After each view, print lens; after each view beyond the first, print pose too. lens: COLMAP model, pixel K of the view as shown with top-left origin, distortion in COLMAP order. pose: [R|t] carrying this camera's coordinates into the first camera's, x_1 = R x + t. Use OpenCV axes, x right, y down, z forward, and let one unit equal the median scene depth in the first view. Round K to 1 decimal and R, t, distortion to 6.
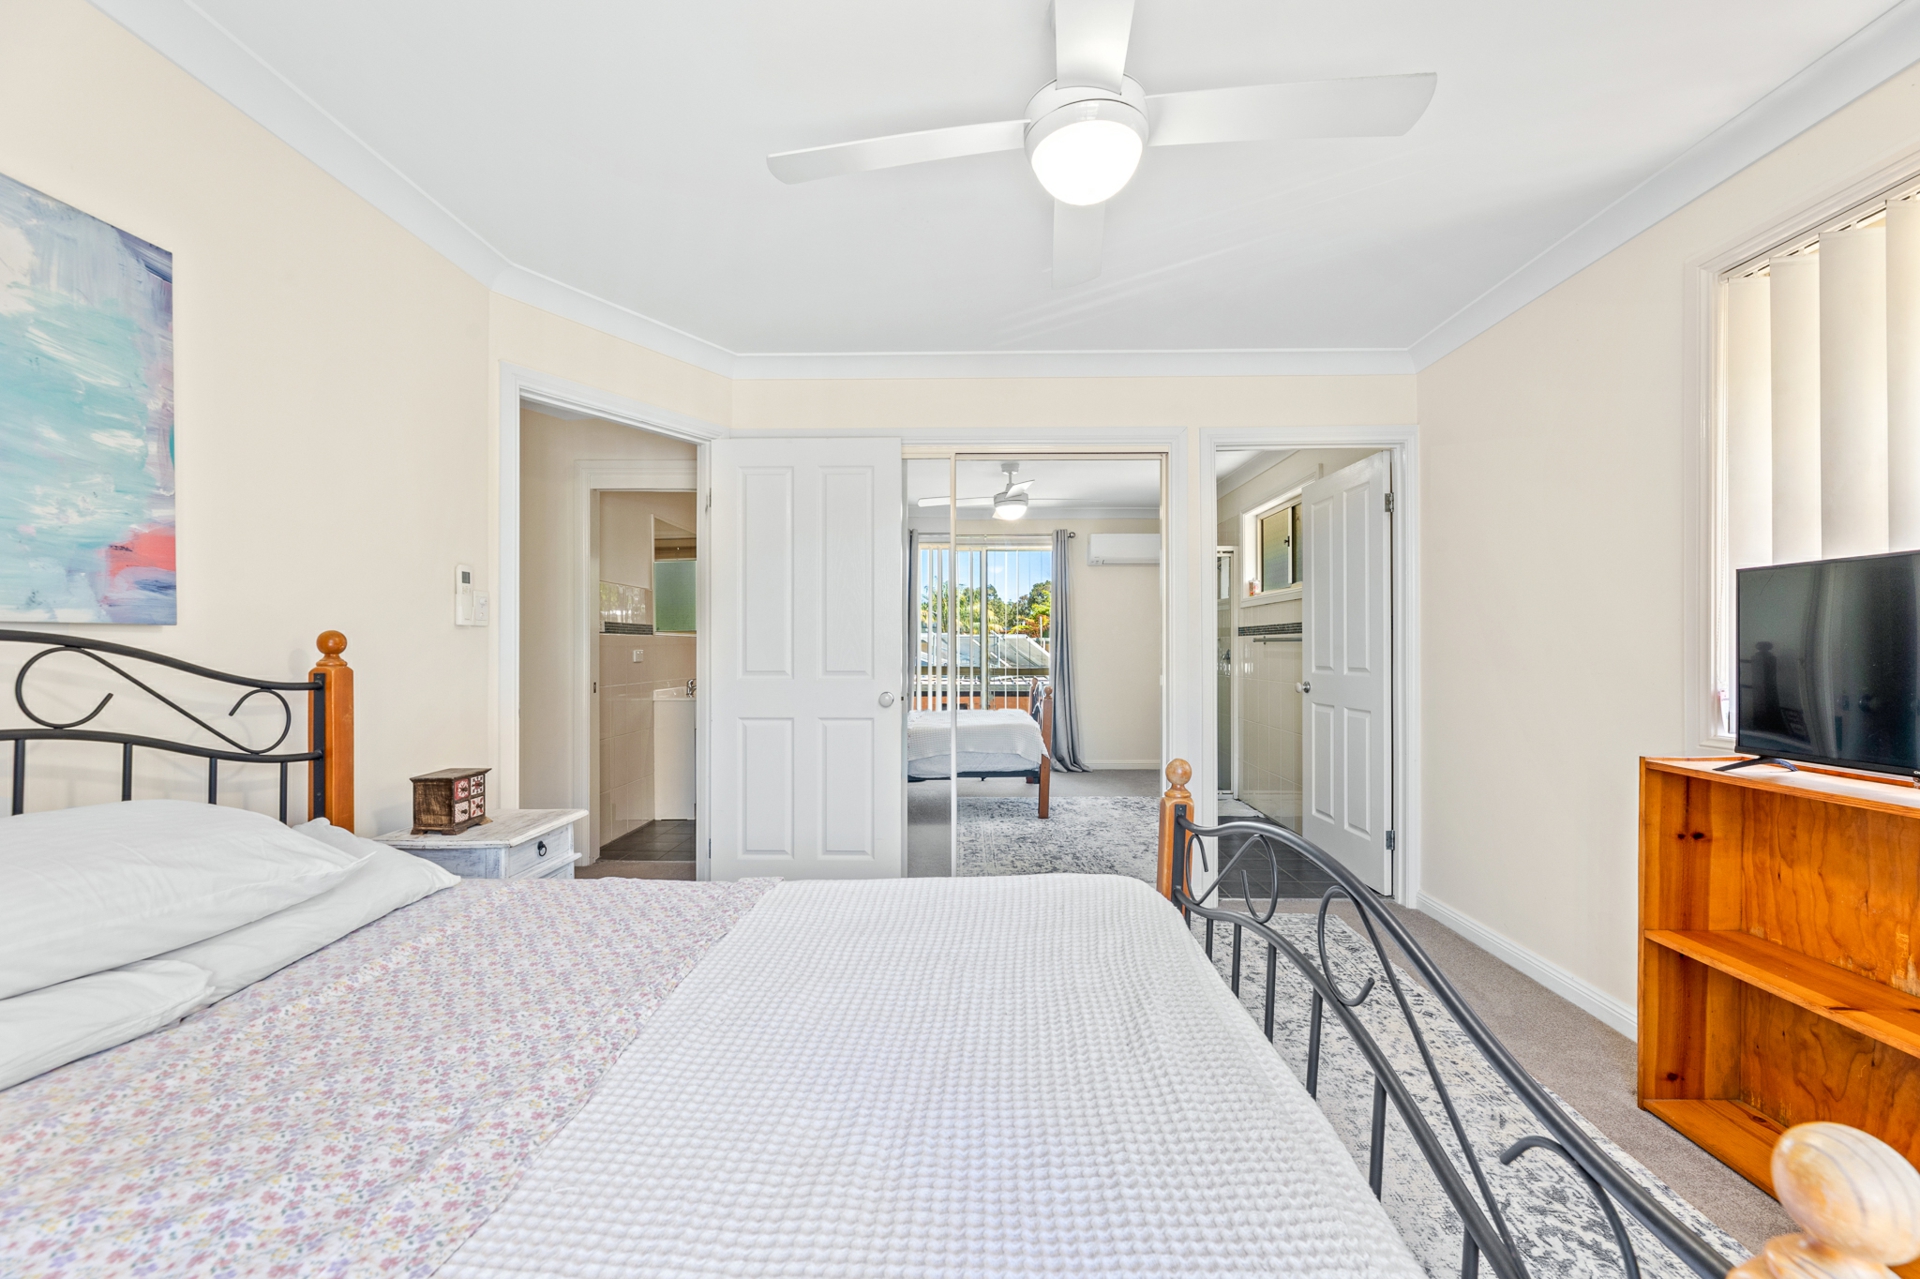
lens RADIAL K [[784.5, 0, 962.6], [0, 784.5, 645.6], [0, 0, 1]] dist [-0.005367, -0.000283]
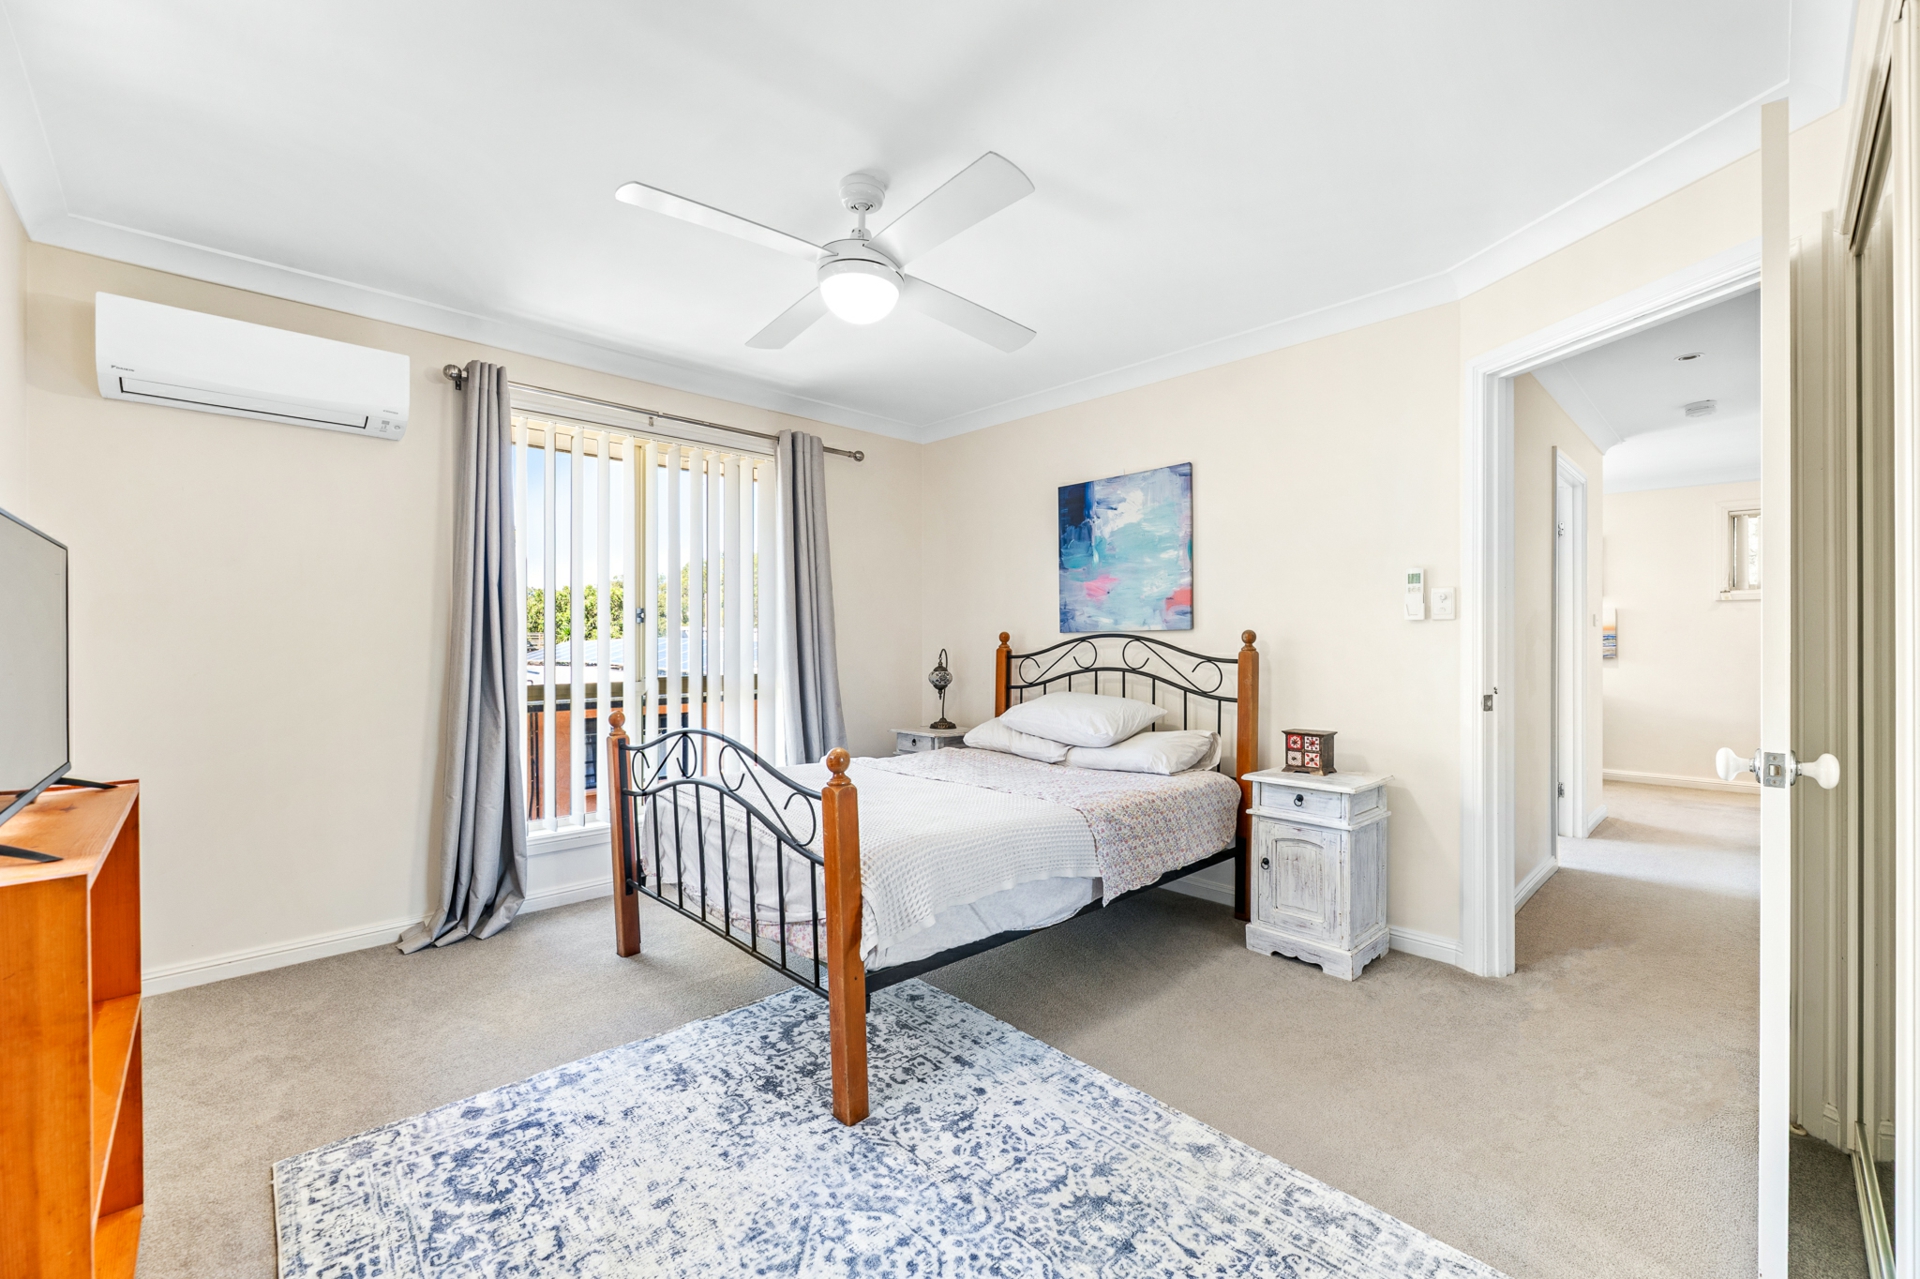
lens RADIAL K [[784.5, 0, 961.9], [0, 784.5, 642.6], [0, 0, 1]] dist [-0.005367, -0.000283]
pose [[-0.699680, -0.001793, -0.714455, 1.057167], [-0.002631, 0.999997, 0.000067, 0.012091], [0.714452, 0.001927, -0.699682, 2.139086]]
